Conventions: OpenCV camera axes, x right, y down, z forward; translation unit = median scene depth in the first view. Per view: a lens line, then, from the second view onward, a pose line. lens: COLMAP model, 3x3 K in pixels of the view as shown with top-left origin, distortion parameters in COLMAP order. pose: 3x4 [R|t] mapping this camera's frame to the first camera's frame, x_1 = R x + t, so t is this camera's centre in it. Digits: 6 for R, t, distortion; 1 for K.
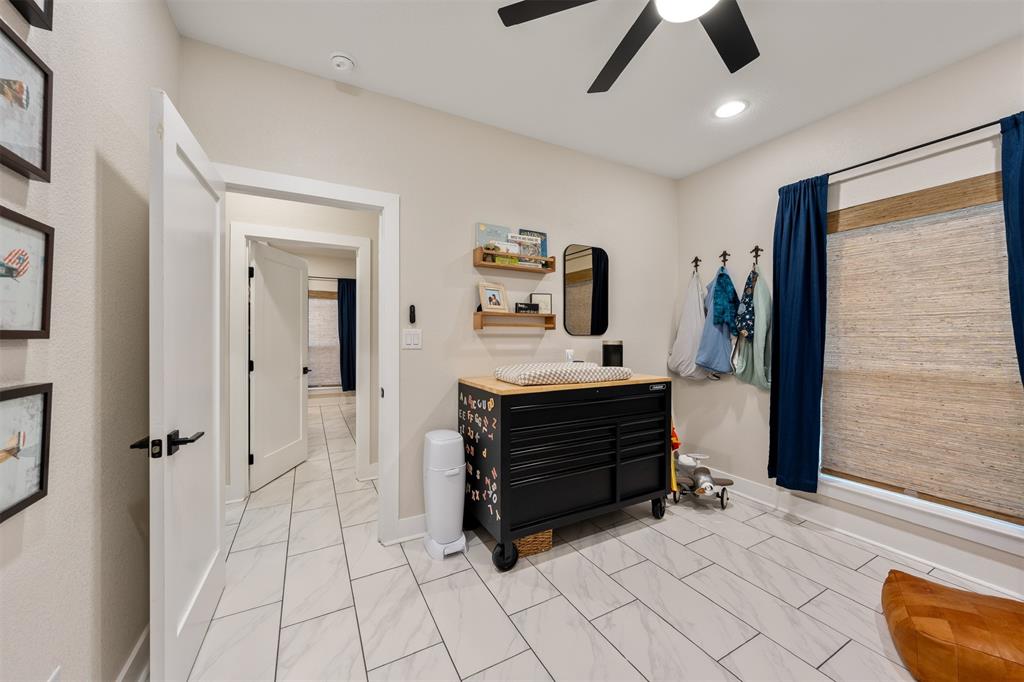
lens RADIAL K [[372.6, 0, 506.3], [0, 372.6, 335.6], [0, 0, 1]] dist [-0.001924, -0.000133]
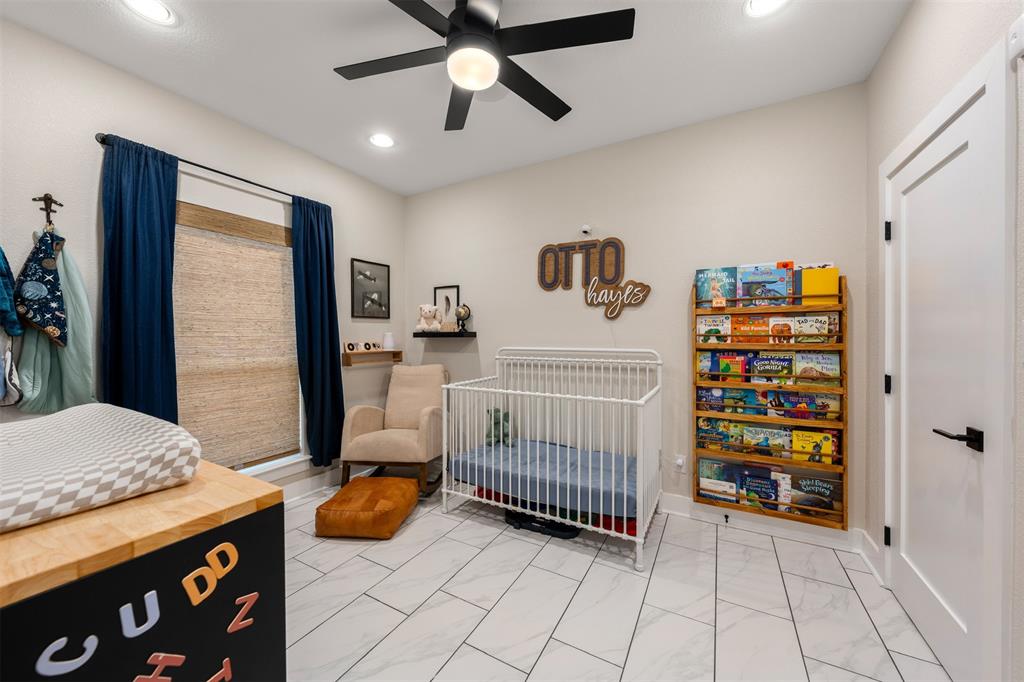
lens RADIAL K [[372.6, 0, 511.0], [0, 372.6, 340.4], [0, 0, 1]] dist [-0.001924, -0.000133]
pose [[-0.540349, -0.009041, 0.841392, -0.347783], [0.000310, 0.999940, 0.010944, 0.002589], [-0.841441, 0.006174, -0.540314, 0.817172]]
